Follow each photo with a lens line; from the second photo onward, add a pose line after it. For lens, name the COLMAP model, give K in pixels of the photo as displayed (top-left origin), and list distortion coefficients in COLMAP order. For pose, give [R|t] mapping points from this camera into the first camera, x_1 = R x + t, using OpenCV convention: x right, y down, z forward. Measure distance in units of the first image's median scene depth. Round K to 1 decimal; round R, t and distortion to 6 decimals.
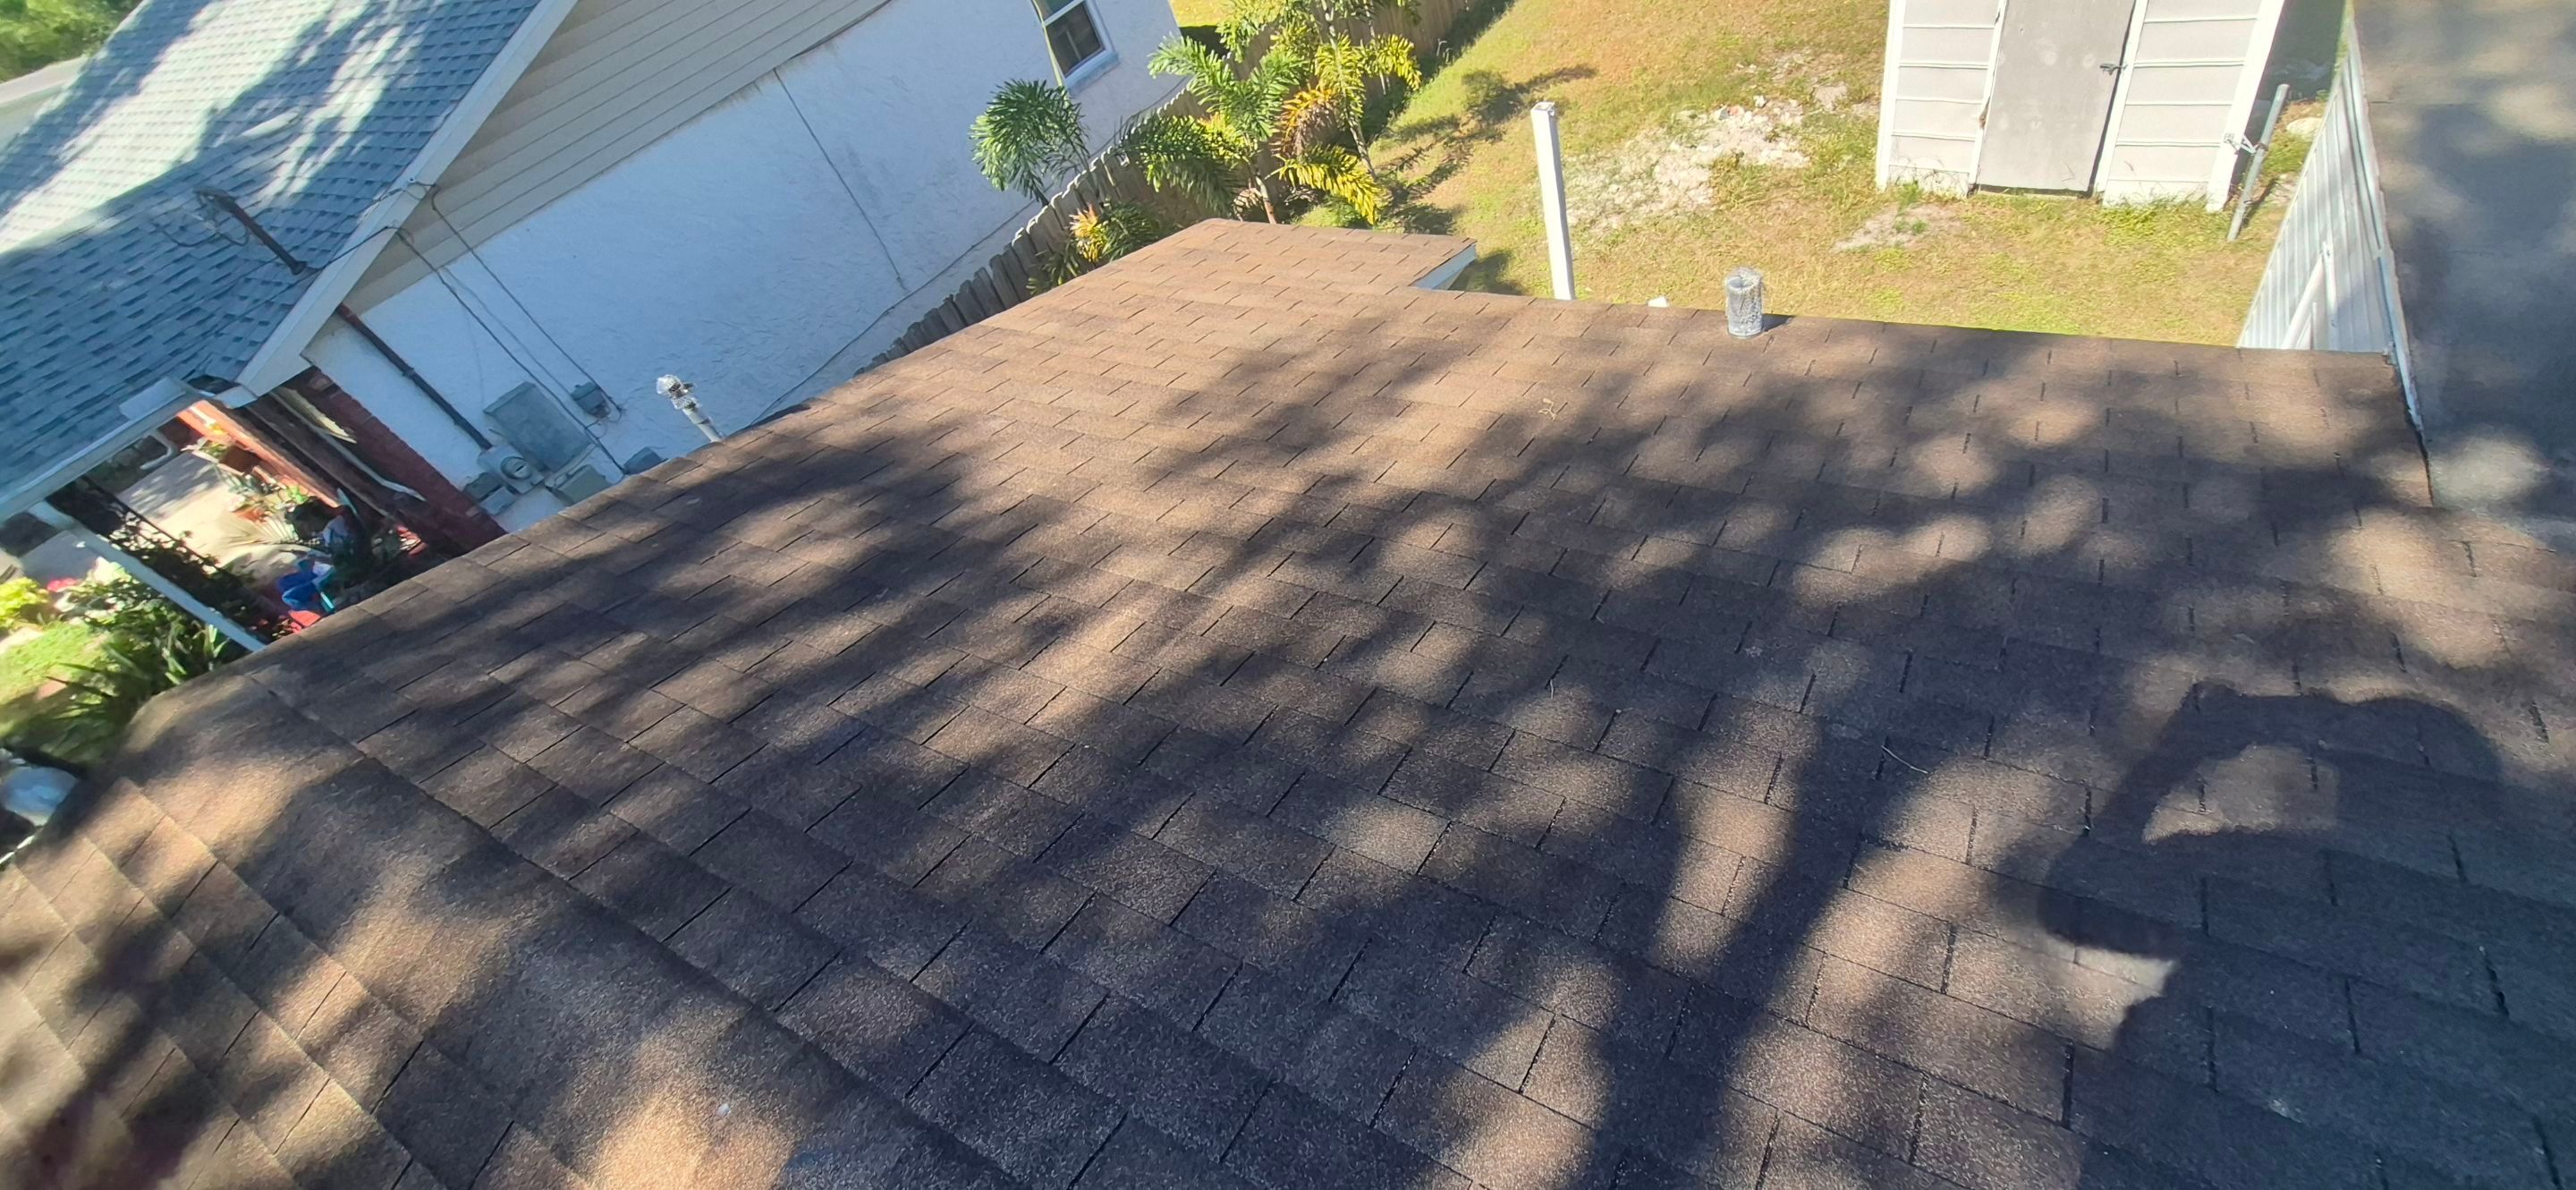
lens RADIAL K [[989.0, 0, 1414.7], [0, 989.0, 637.3], [0, 0, 1]] dist [0.001363, -0.000418]
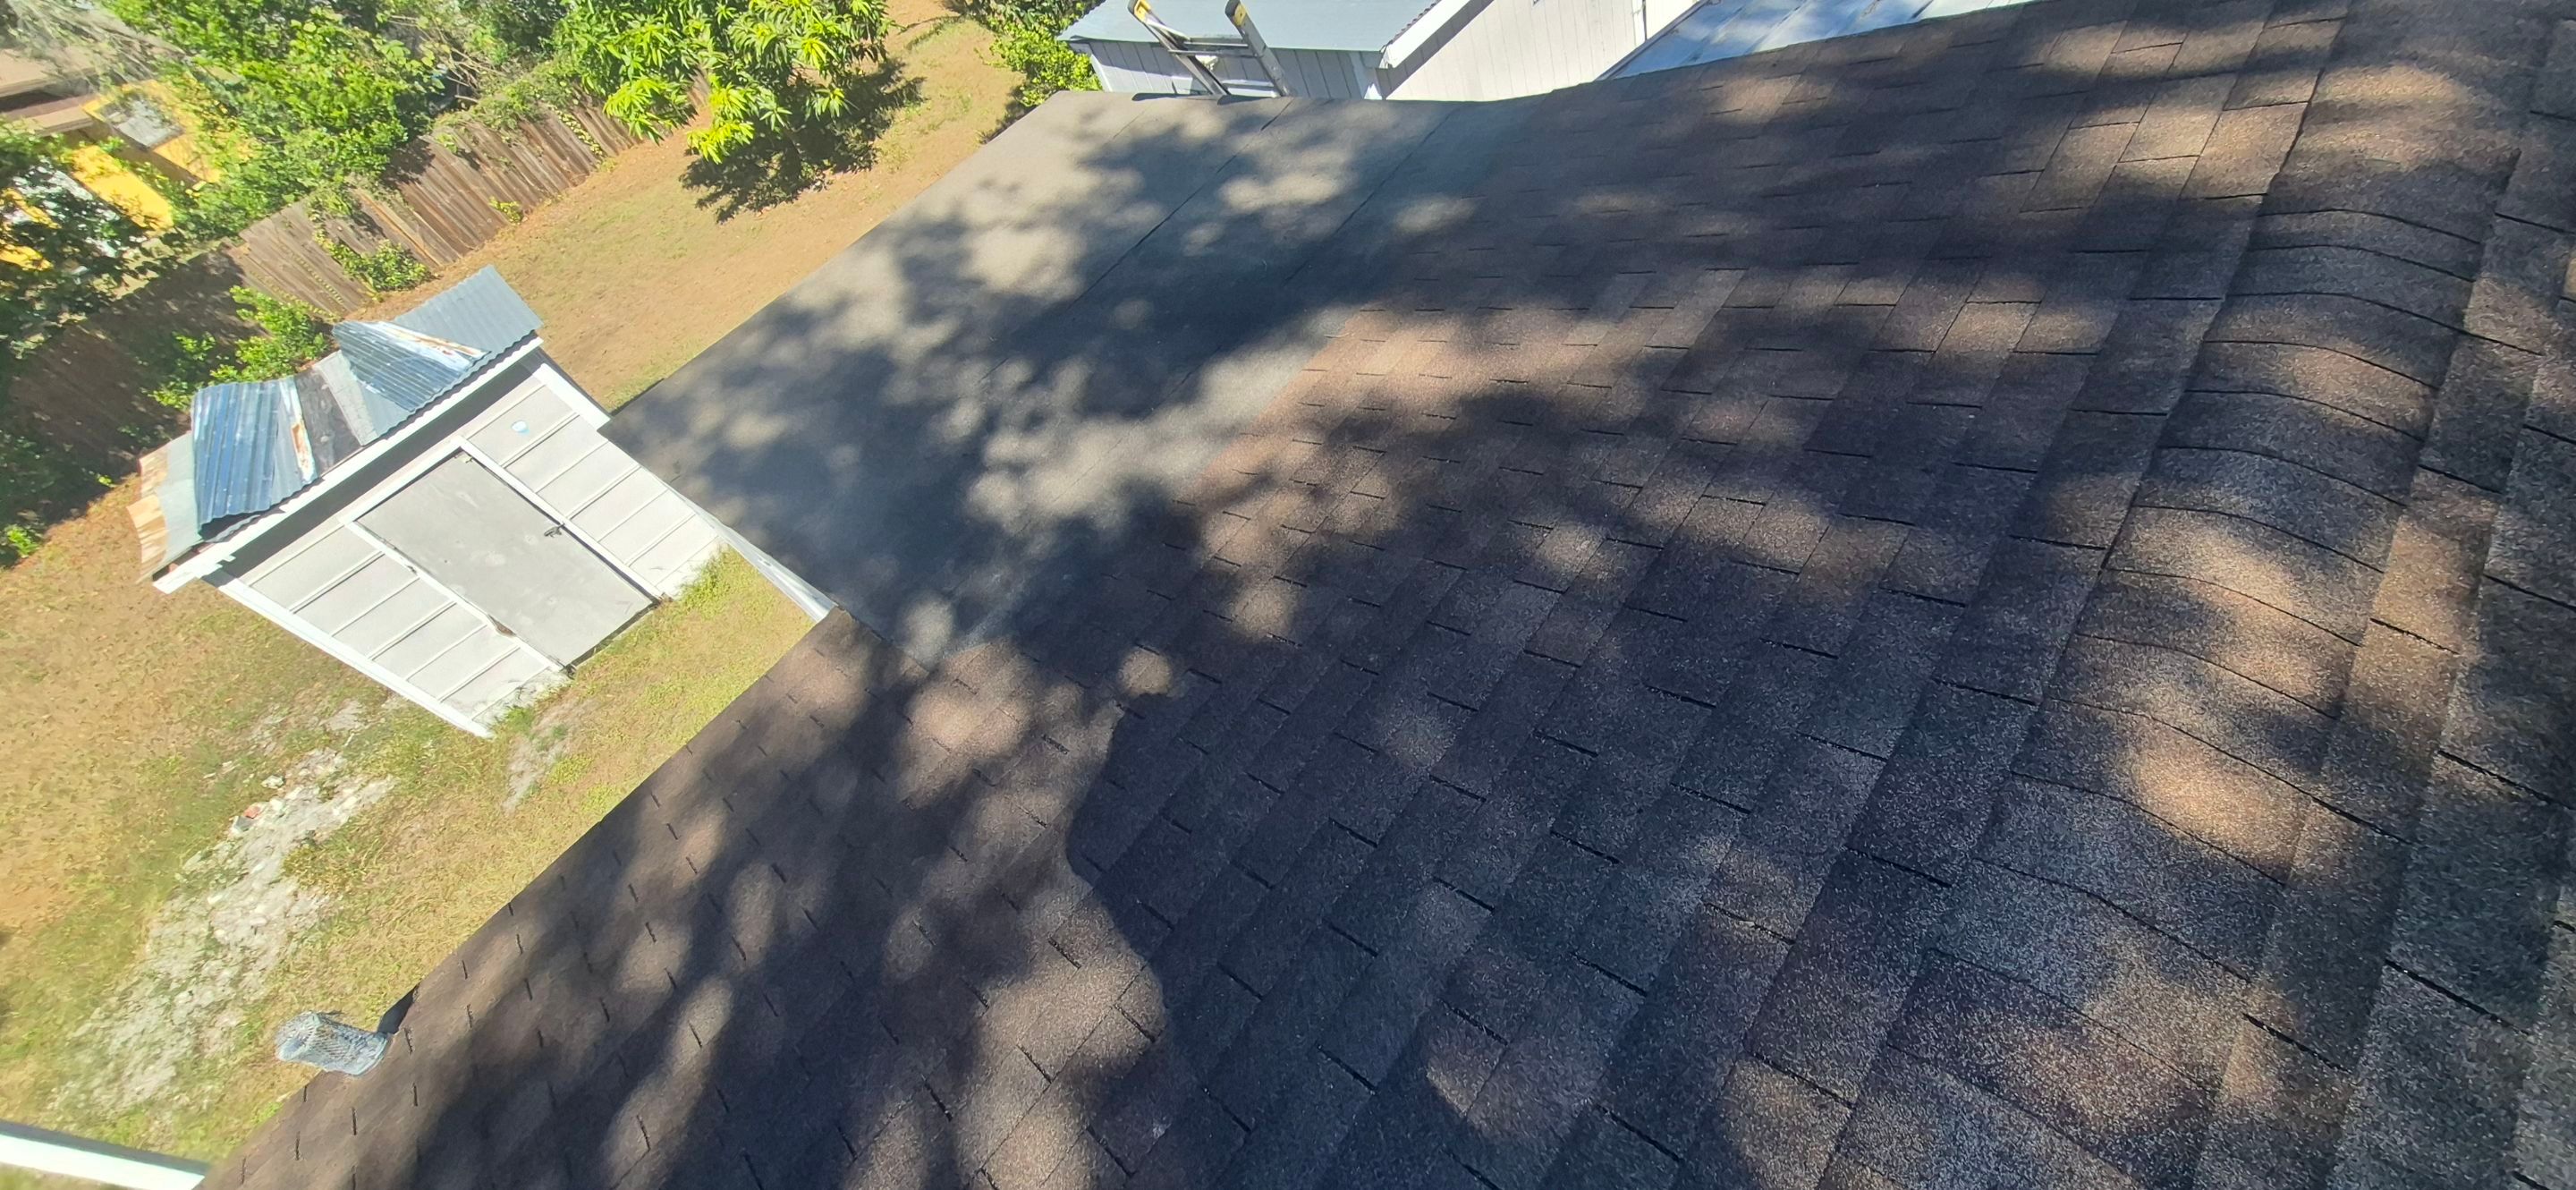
lens RADIAL K [[1010.7, 0, 1336.6], [0, 1010.7, 619.0], [0, 0, 1]] dist [-0.002675, -0.000301]
pose [[0.245634, -0.638753, 0.729149, 0.119461], [0.855490, 0.496571, 0.146813, 0.043831], [-0.455851, 0.587718, 0.668422, -0.073080]]
